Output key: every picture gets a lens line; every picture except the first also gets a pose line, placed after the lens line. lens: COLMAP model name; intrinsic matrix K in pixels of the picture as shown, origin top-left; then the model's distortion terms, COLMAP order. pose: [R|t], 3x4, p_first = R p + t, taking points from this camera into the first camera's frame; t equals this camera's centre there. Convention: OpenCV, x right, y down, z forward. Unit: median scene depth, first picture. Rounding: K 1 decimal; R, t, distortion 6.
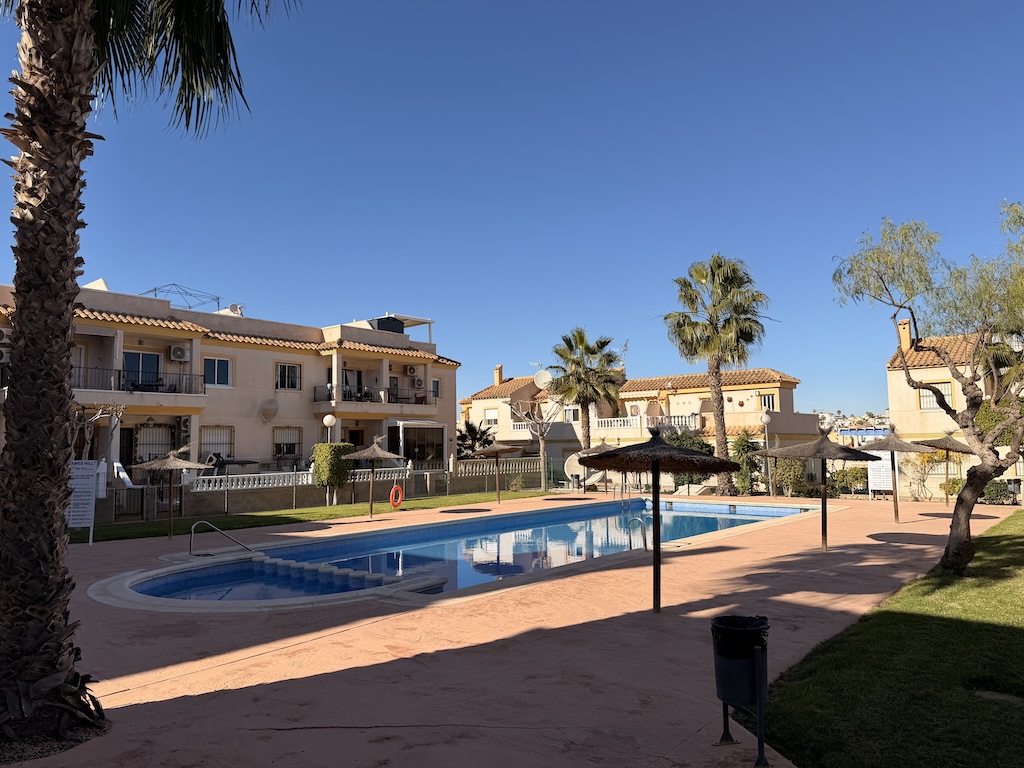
lens RADIAL K [[692.3, 0, 512.0], [0, 692.3, 384.0], [0, 0, 1]] dist [0.107472, -0.000830]
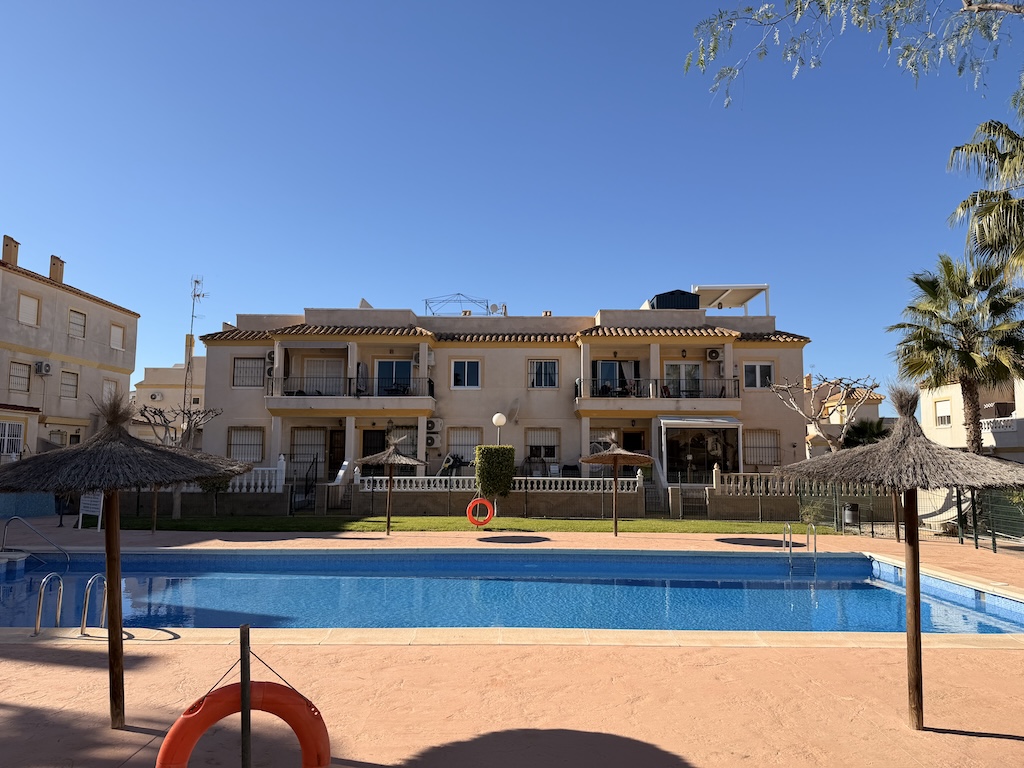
lens RADIAL K [[692.3, 0, 512.0], [0, 692.3, 384.0], [0, 0, 1]] dist [0.107472, -0.000830]
pose [[0.662003, -0.058425, -0.747220, 0.333201], [0.053808, 0.998089, -0.030370, 0.028605], [0.747567, -0.020102, 0.663882, 0.357858]]
